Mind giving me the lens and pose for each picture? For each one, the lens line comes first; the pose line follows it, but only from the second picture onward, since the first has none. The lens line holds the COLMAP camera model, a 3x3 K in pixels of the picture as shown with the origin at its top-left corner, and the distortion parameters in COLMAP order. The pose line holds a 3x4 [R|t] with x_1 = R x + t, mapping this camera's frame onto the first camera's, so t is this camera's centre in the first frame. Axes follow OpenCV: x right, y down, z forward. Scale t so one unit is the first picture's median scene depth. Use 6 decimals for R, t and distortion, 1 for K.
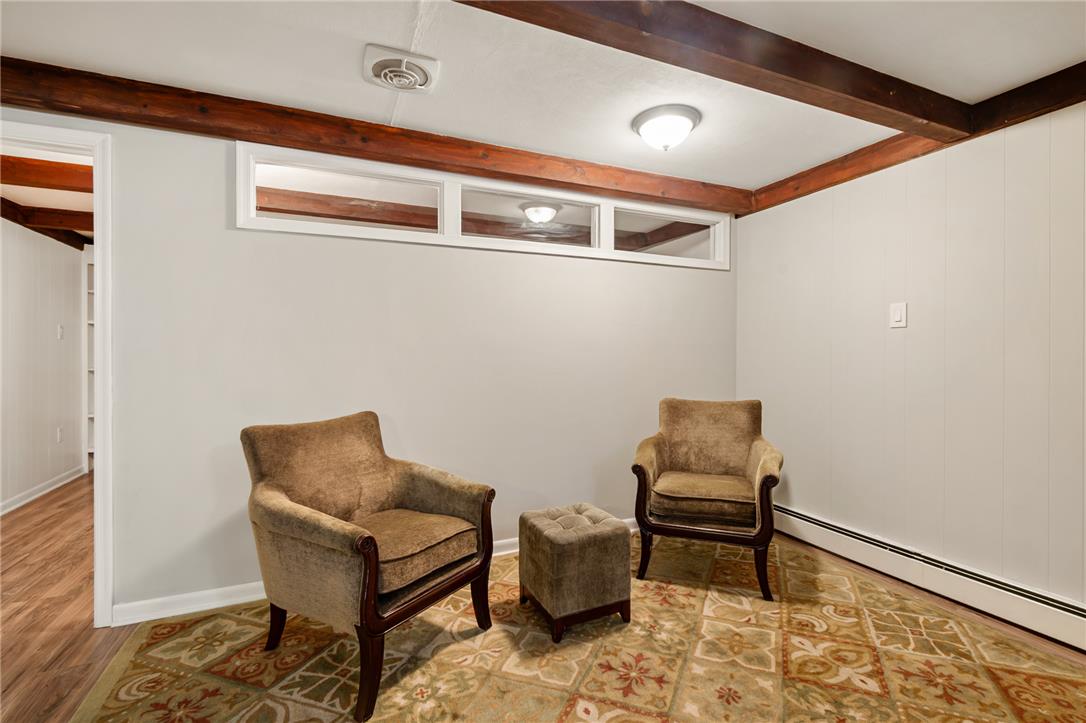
lens RADIAL K [[489.6, 0, 548.0], [0, 489.6, 371.2], [0, 0, 1]] dist [0.008336, -0.000092]
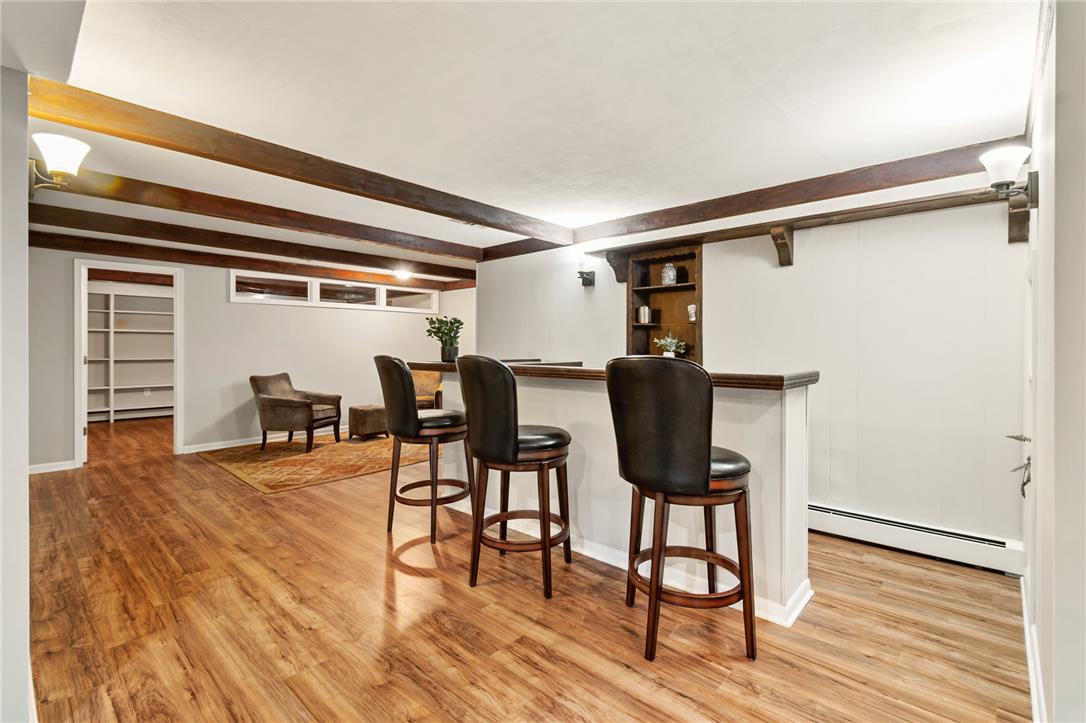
lens RADIAL K [[480.0, 0, 544.9], [0, 480.0, 360.5], [0, 0, 1]] dist [0.005268, -0.000288]
pose [[0.911471, -0.004049, 0.411345, -0.179781], [0.004818, 0.999988, -0.000833, 0.033182], [-0.411337, 0.002742, 0.911479, -2.148516]]
